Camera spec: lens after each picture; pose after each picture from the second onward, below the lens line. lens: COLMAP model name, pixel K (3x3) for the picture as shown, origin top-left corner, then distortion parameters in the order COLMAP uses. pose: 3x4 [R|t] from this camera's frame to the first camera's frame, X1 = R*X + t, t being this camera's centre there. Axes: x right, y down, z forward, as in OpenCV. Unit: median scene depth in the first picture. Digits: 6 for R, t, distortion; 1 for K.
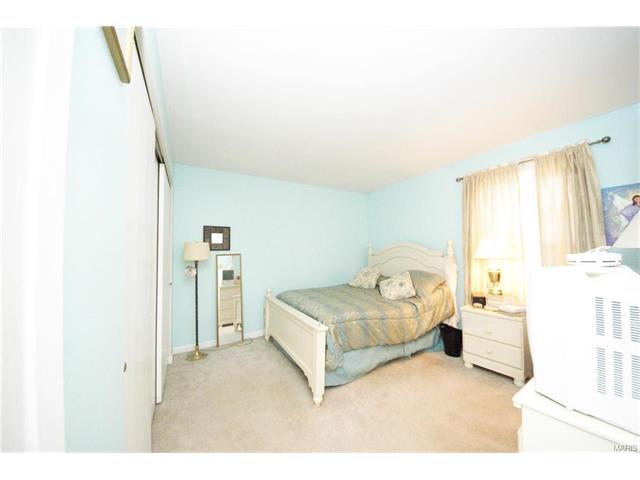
lens RADIAL K [[227.1, 0, 318.5], [0, 227.1, 243.3], [0, 0, 1]] dist [0.001533, -0.008891]
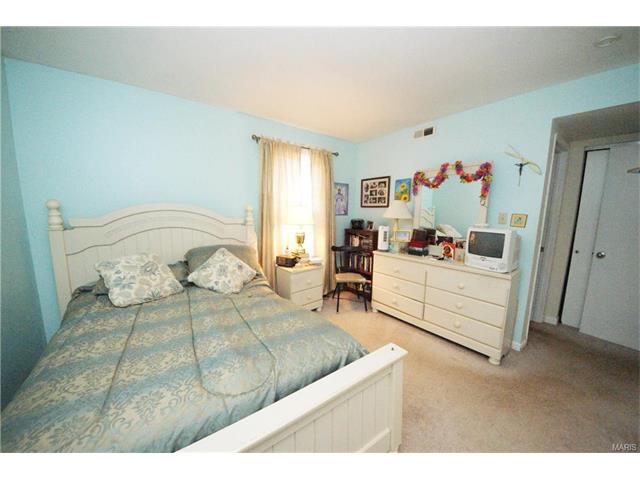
lens RADIAL K [[227.1, 0, 318.5], [0, 227.1, 243.3], [0, 0, 1]] dist [0.001533, -0.008891]
pose [[-0.093095, -0.133307, 0.986693, -0.416664], [-0.048869, 0.990414, 0.129199, 0.005524], [-0.994457, -0.036191, -0.098717, 0.985667]]
